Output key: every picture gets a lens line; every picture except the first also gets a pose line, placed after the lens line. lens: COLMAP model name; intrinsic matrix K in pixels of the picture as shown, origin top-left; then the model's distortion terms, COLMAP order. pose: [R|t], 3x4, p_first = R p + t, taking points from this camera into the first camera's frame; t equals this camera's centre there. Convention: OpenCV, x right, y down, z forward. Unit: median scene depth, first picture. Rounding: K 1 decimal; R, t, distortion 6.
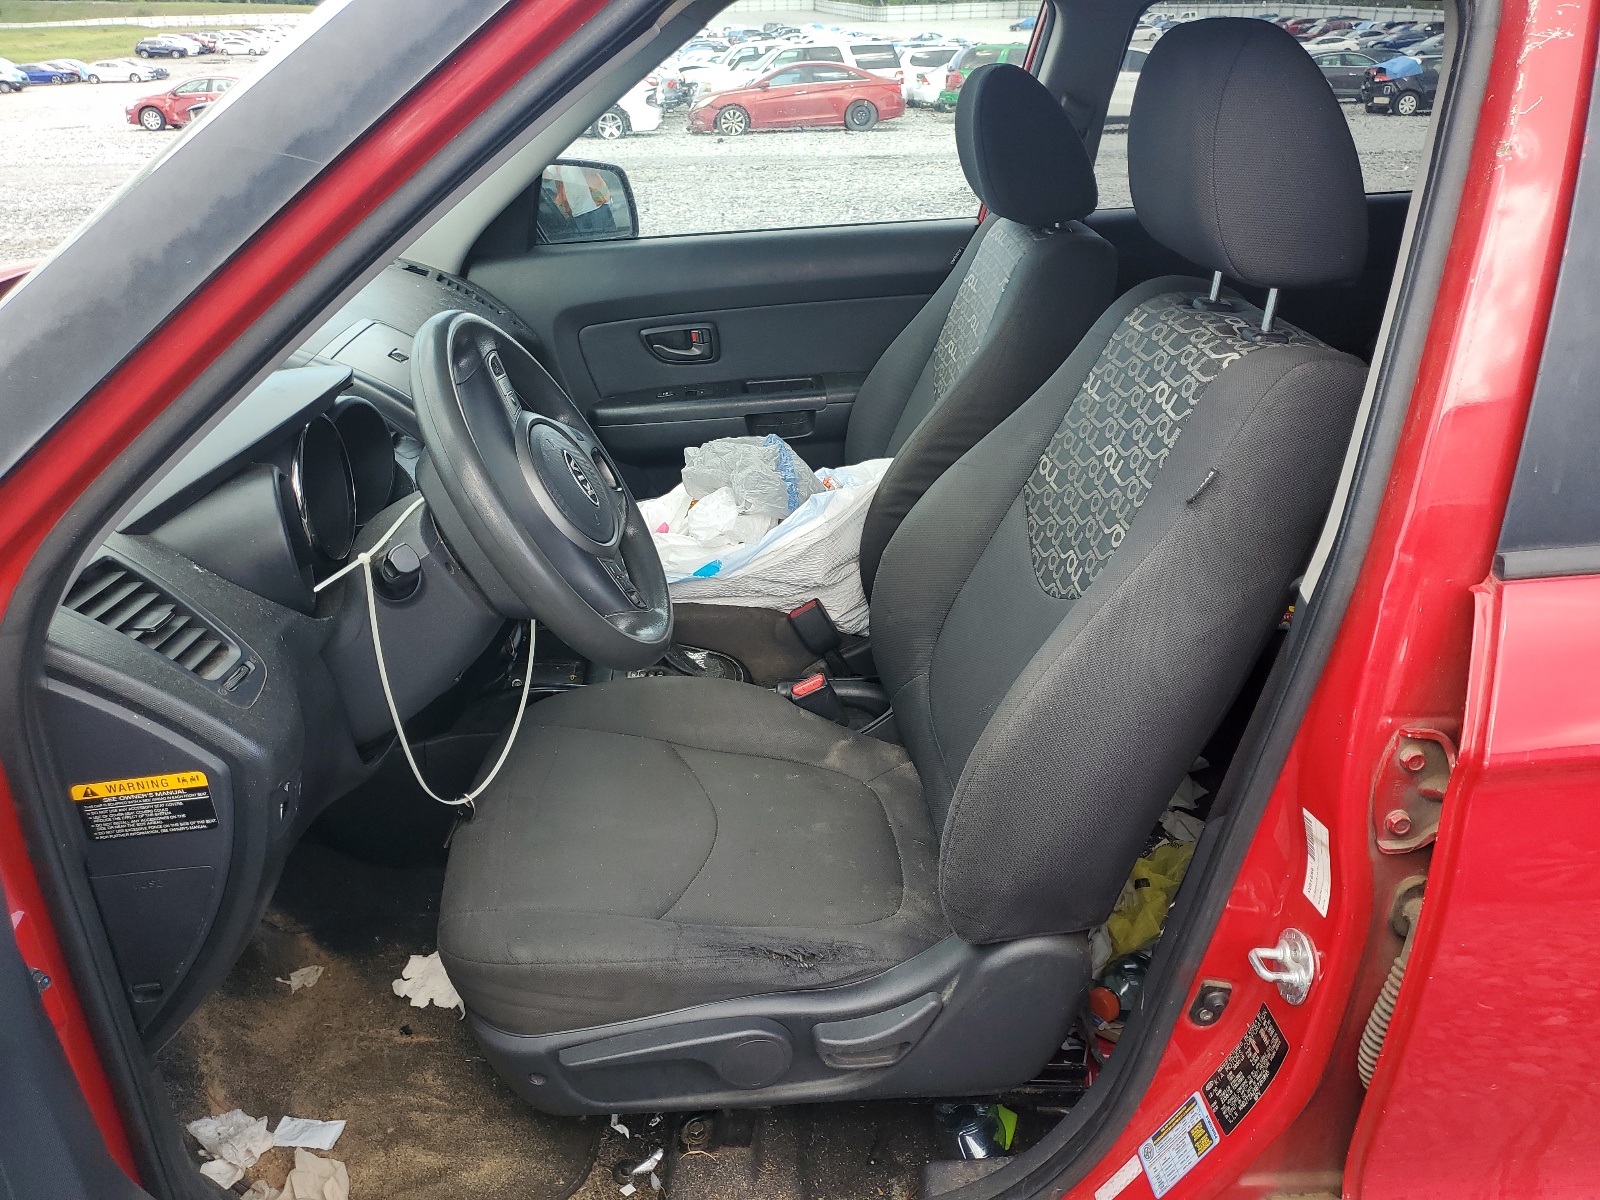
lens RADIAL K [[1272.9, 0, 839.2], [0, 1272.9, 602.8], [0, 0, 1]] dist [0.018578, -0.000726]
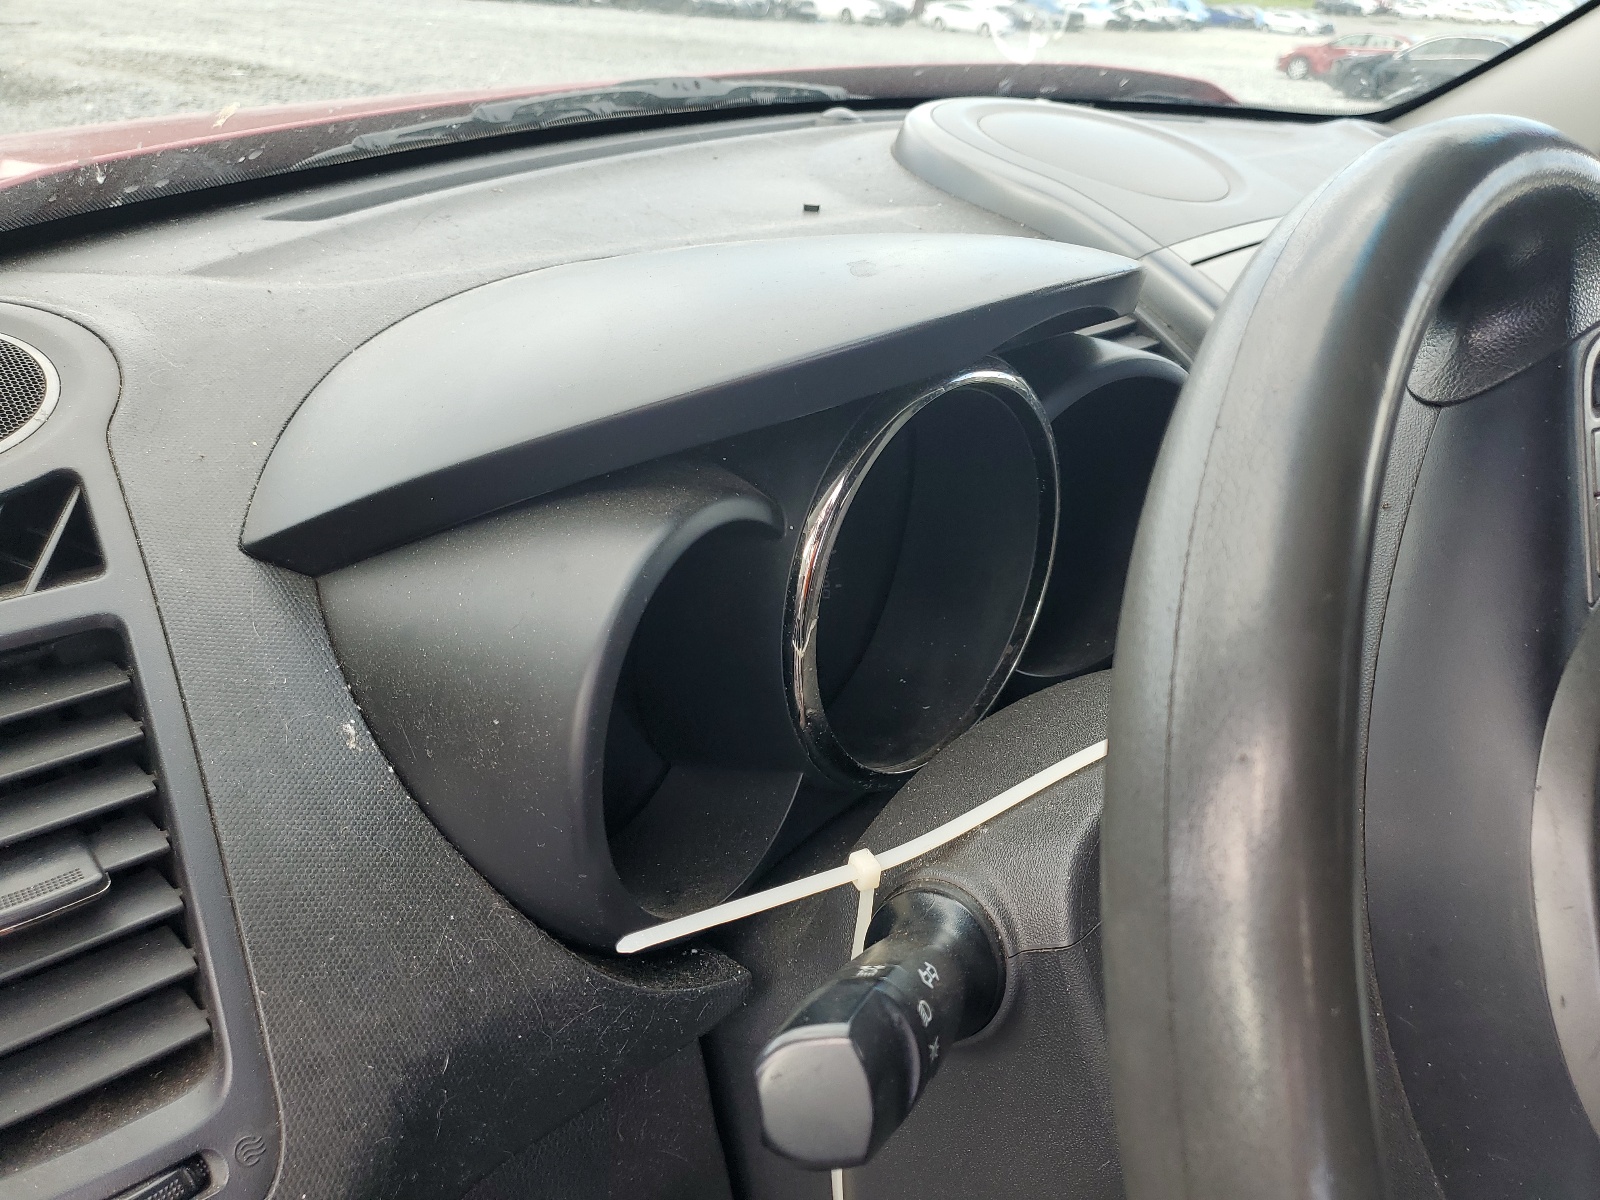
lens RADIAL K [[1272.9, 0, 839.2], [0, 1272.9, 602.8], [0, 0, 1]] dist [0.018578, -0.000726]
pose [[0.698601, 0.366876, -0.614295, -0.144216], [-0.354105, 0.923304, 0.148724, -0.090653], [0.621745, 0.113626, 0.774934, 0.507061]]
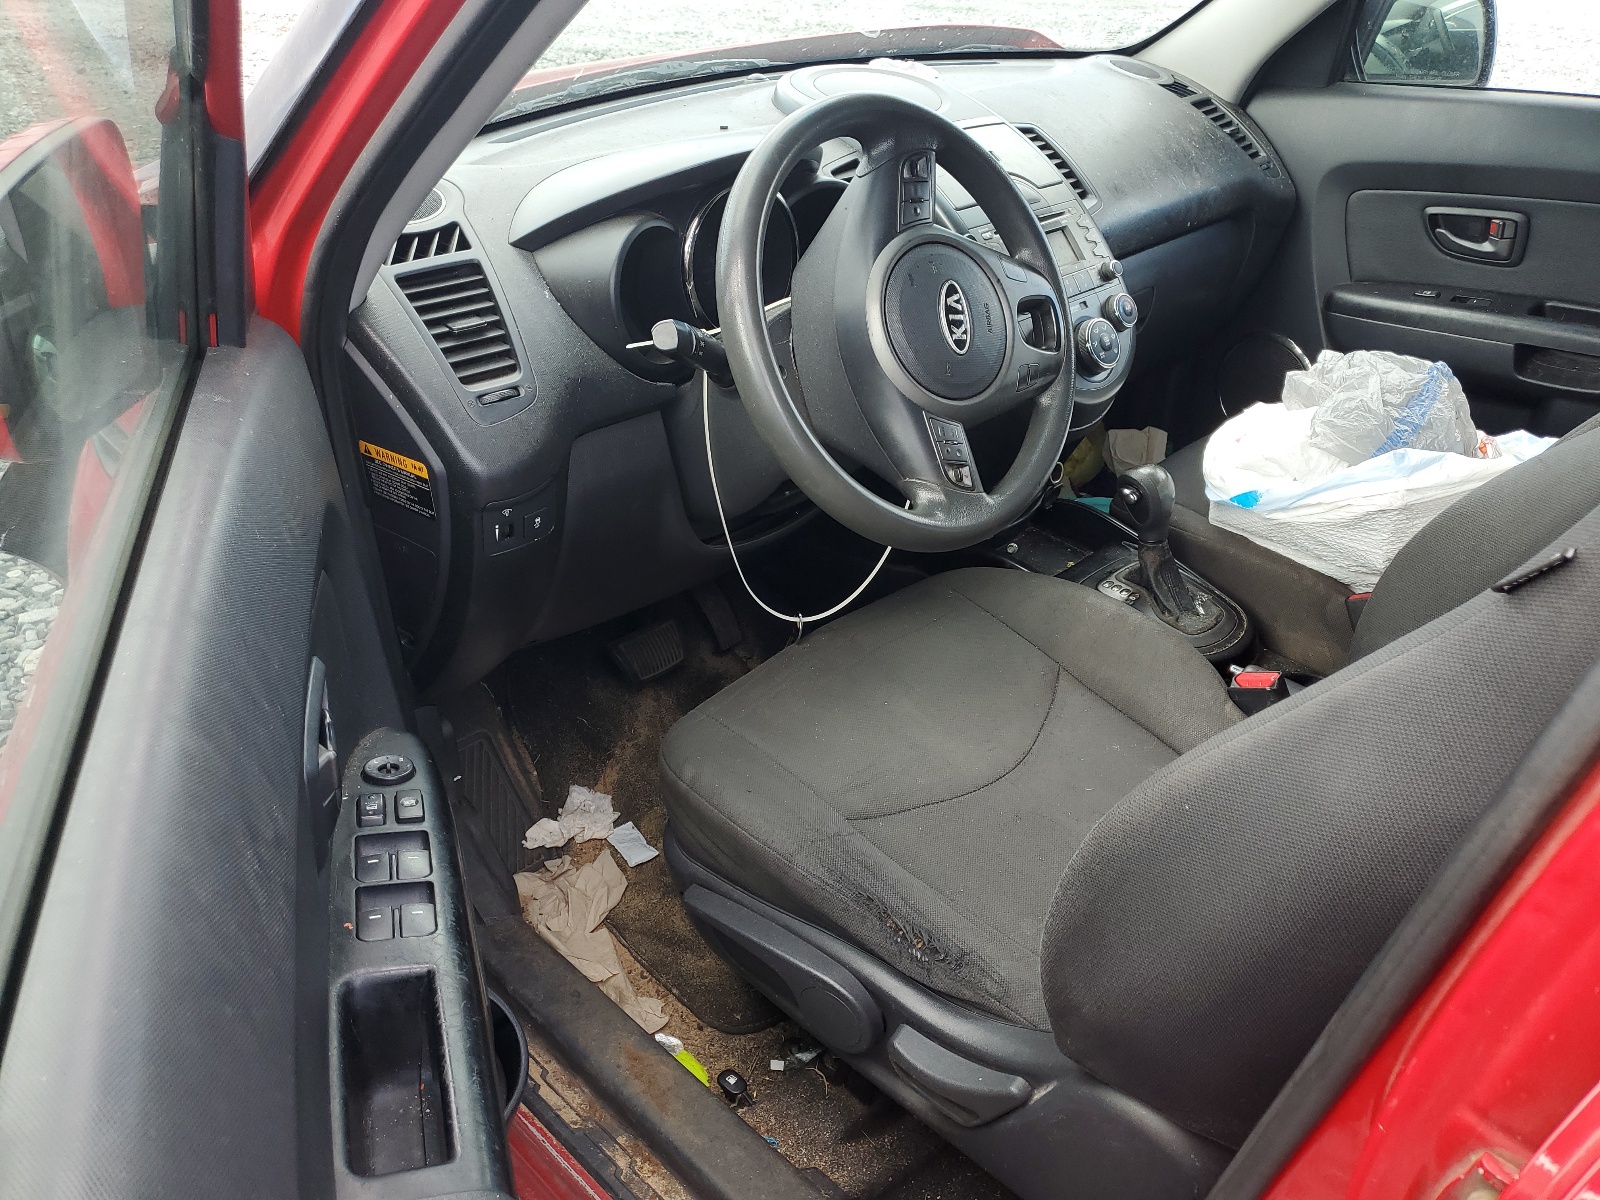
lens RADIAL K [[1272.9, 0, 839.2], [0, 1272.9, 602.8], [0, 0, 1]] dist [0.018578, -0.000726]
pose [[0.664222, 0.381790, -0.642686, 0.268402], [-0.316678, 0.922495, 0.220722, -0.062361], [0.677144, 0.056916, 0.733646, 0.247221]]
